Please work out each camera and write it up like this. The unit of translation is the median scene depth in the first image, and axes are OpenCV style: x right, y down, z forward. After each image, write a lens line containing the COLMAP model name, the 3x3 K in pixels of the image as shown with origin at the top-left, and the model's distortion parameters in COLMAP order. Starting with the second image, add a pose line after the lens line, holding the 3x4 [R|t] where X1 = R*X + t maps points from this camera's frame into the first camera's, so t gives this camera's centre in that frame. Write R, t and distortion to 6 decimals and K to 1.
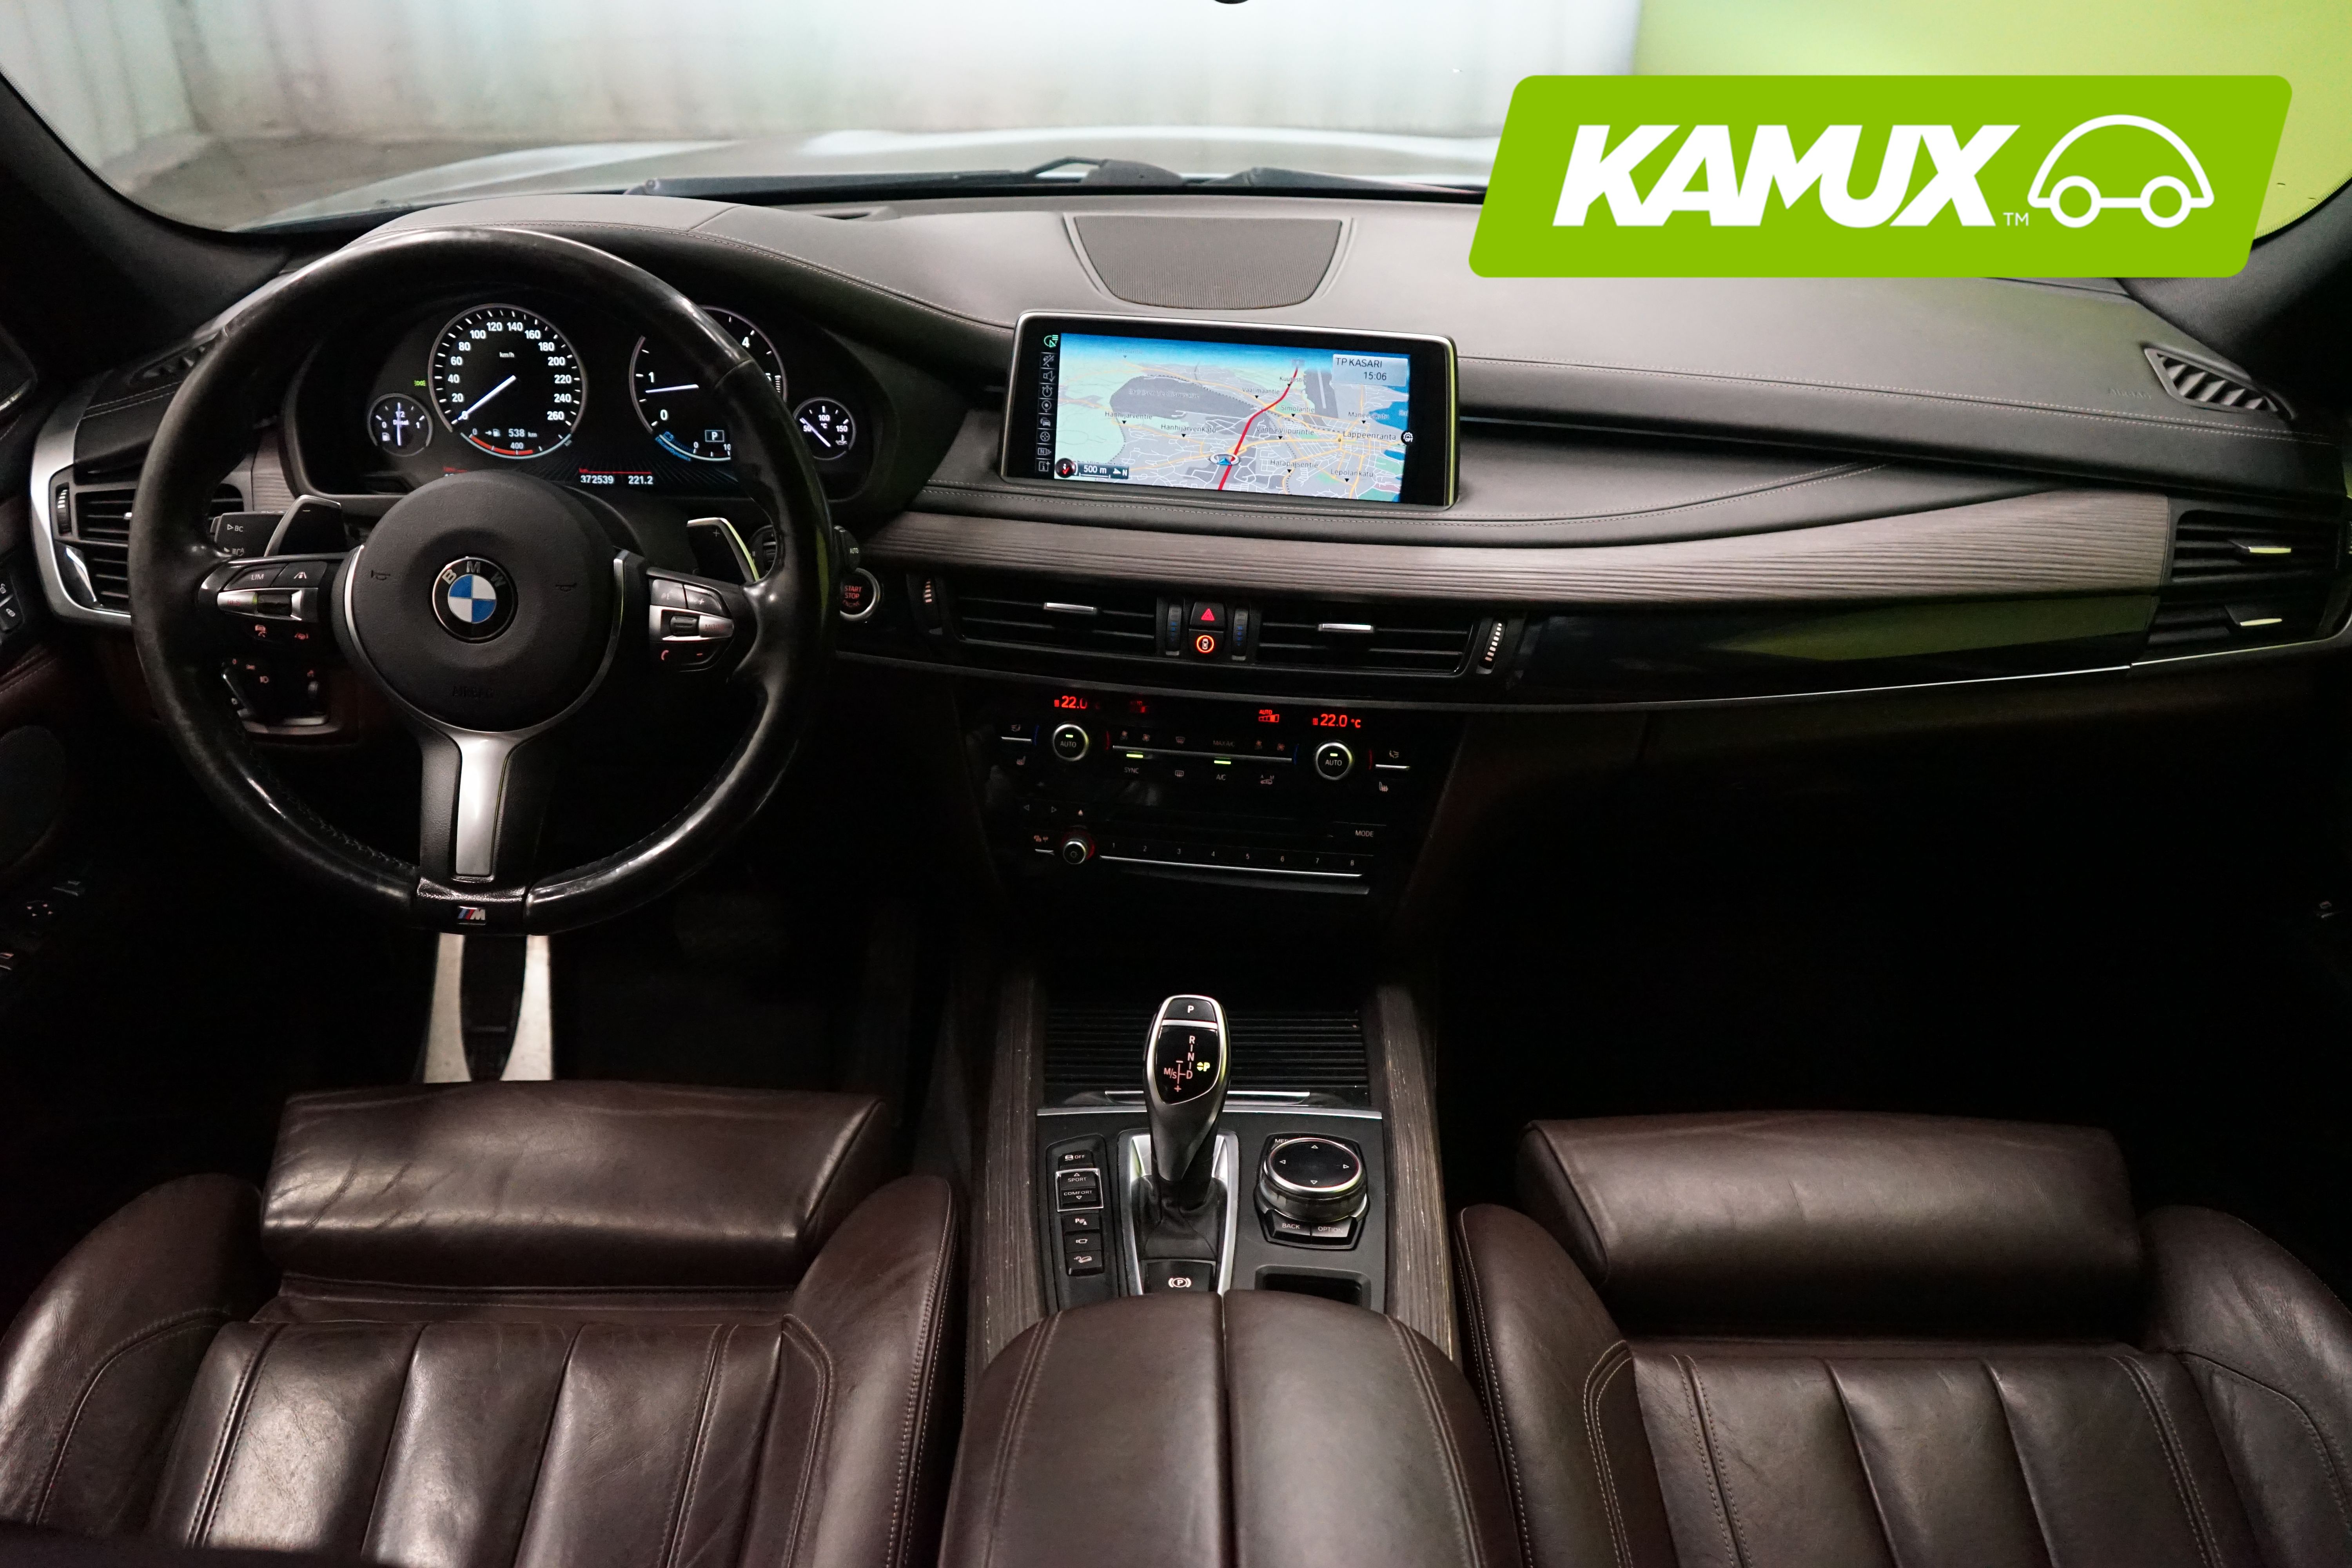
lens RADIAL K [[1897.2, 0, 1176.7], [0, 1897.2, 782.3], [0, 0, 1]] dist [0.011373, -0.012434]
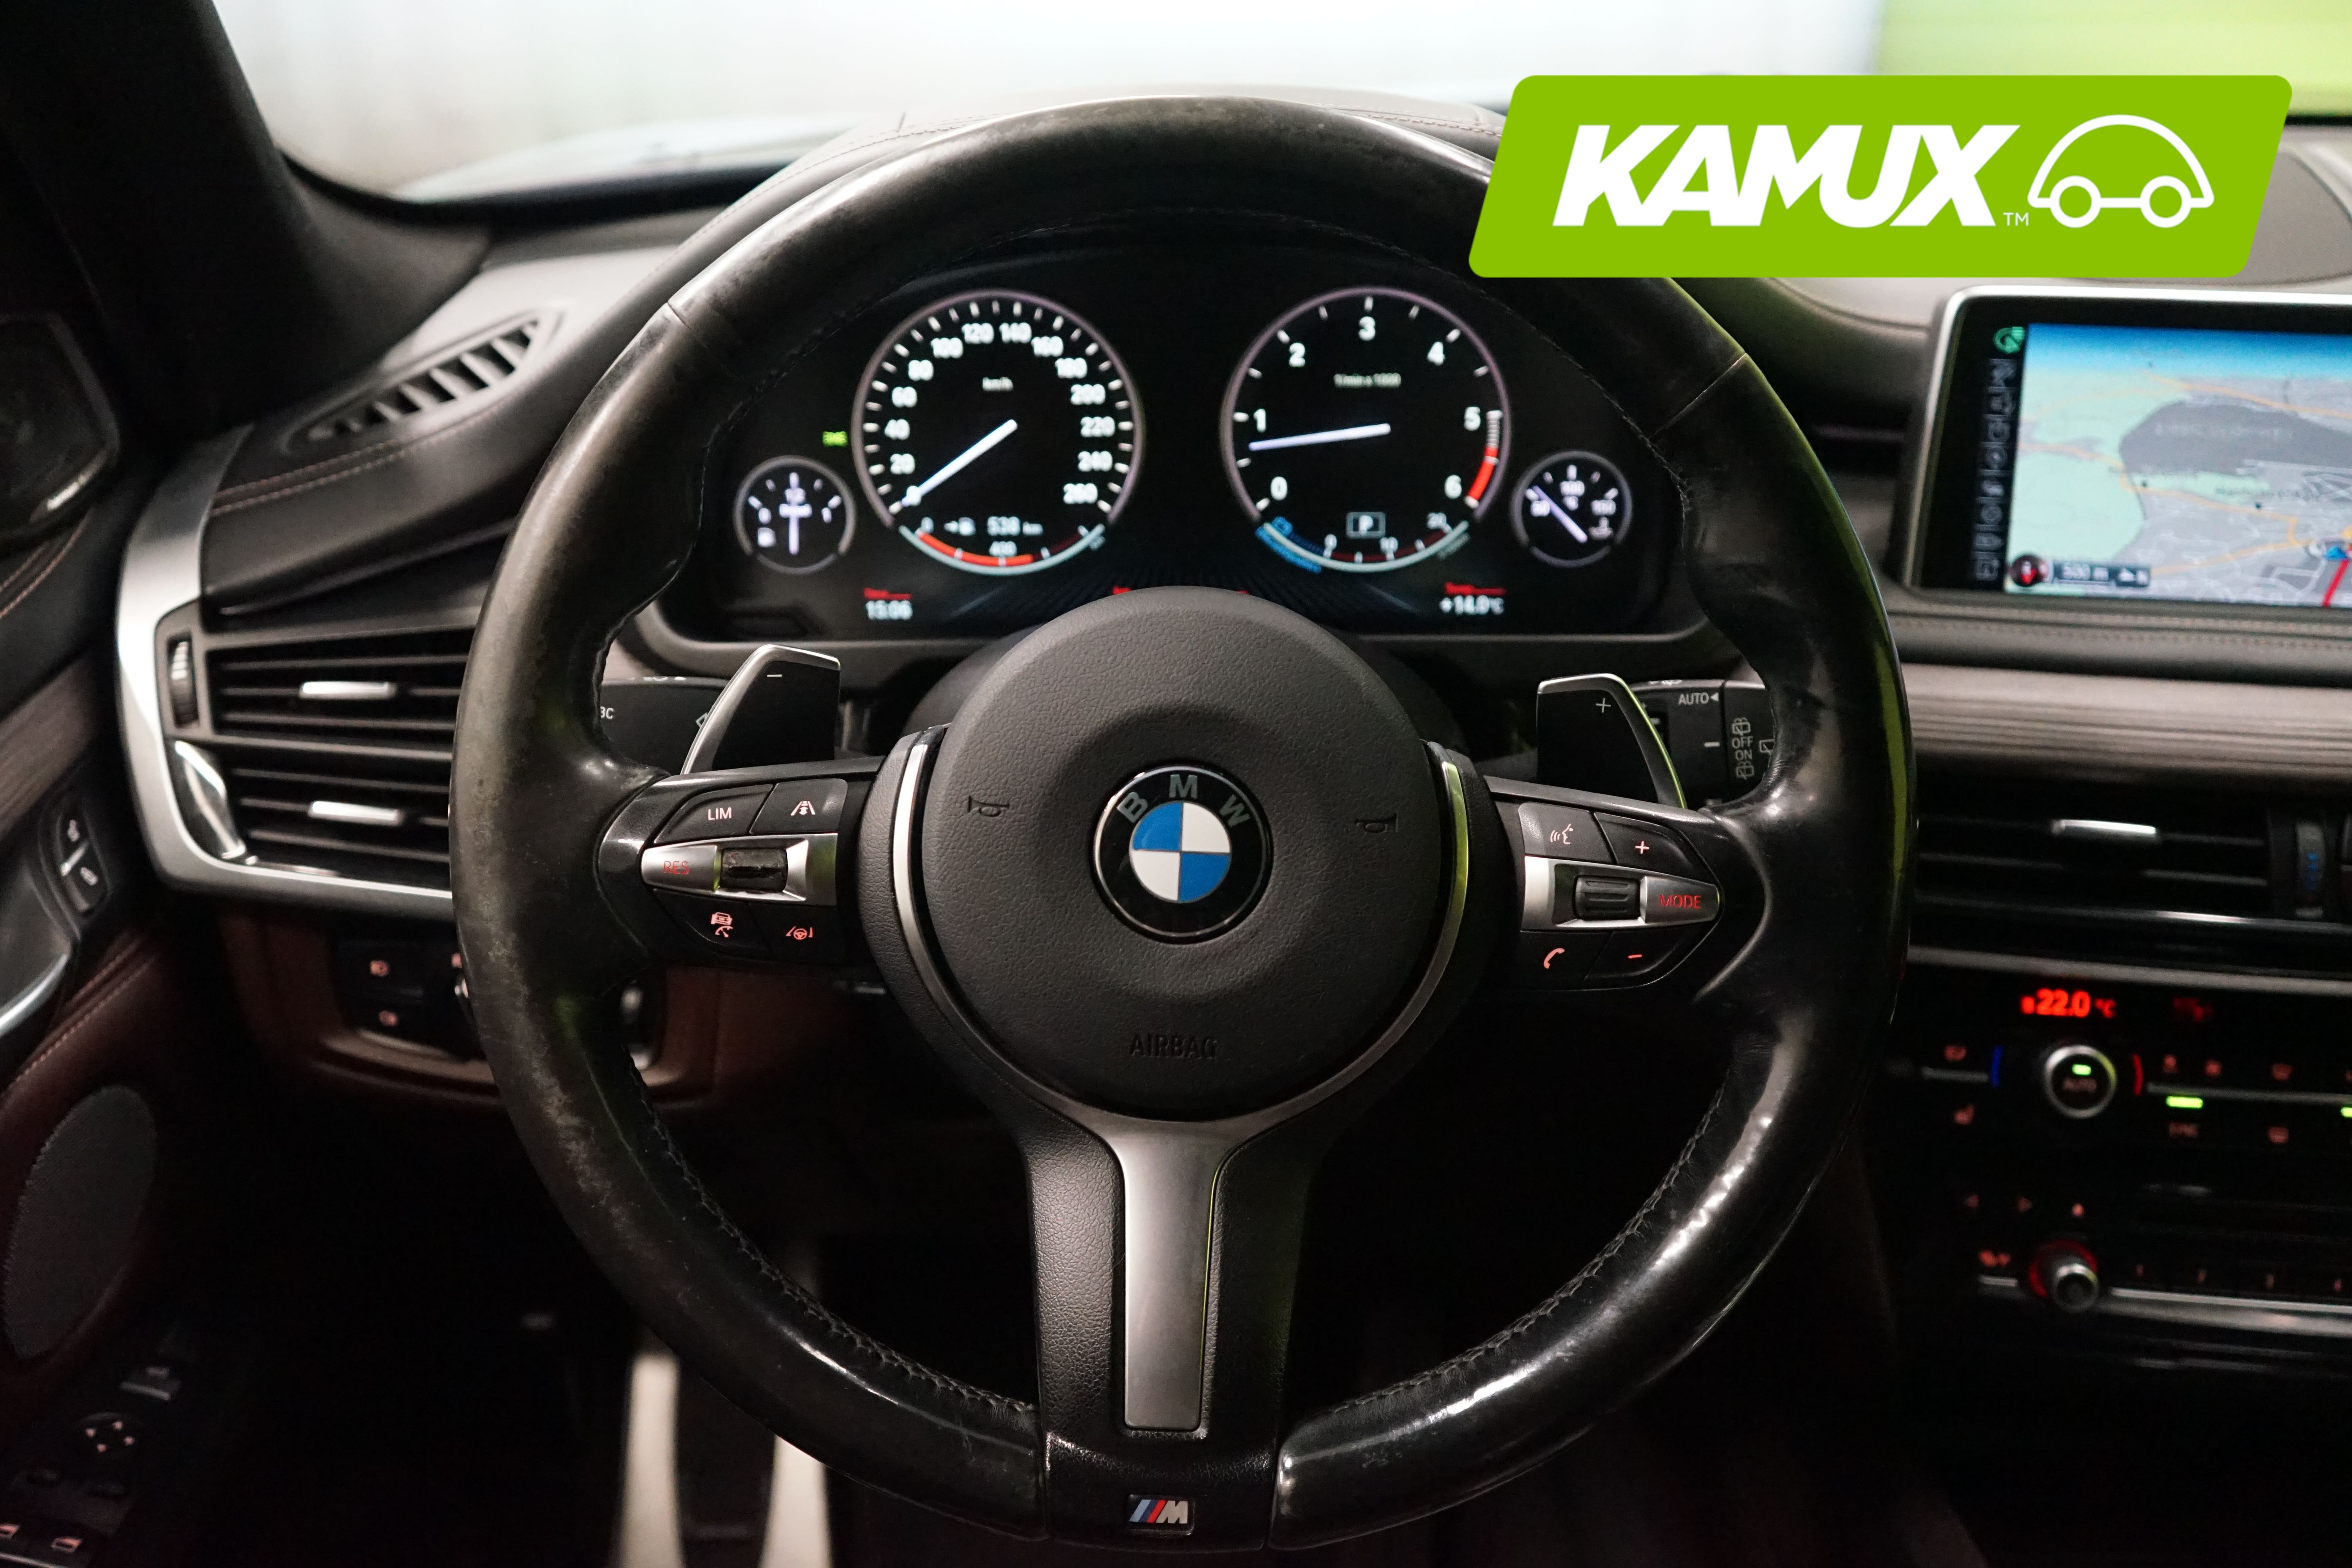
lens RADIAL K [[2384.1, 0, 1175.7], [0, 2384.1, 784.0], [0, 0, 1]] dist [0.012197, 0.000000]
pose [[0.999771, -0.018115, 0.011390, -0.312432], [0.019013, 0.996243, -0.084494, -0.051852], [-0.009816, 0.084691, 0.996359, 0.328006]]
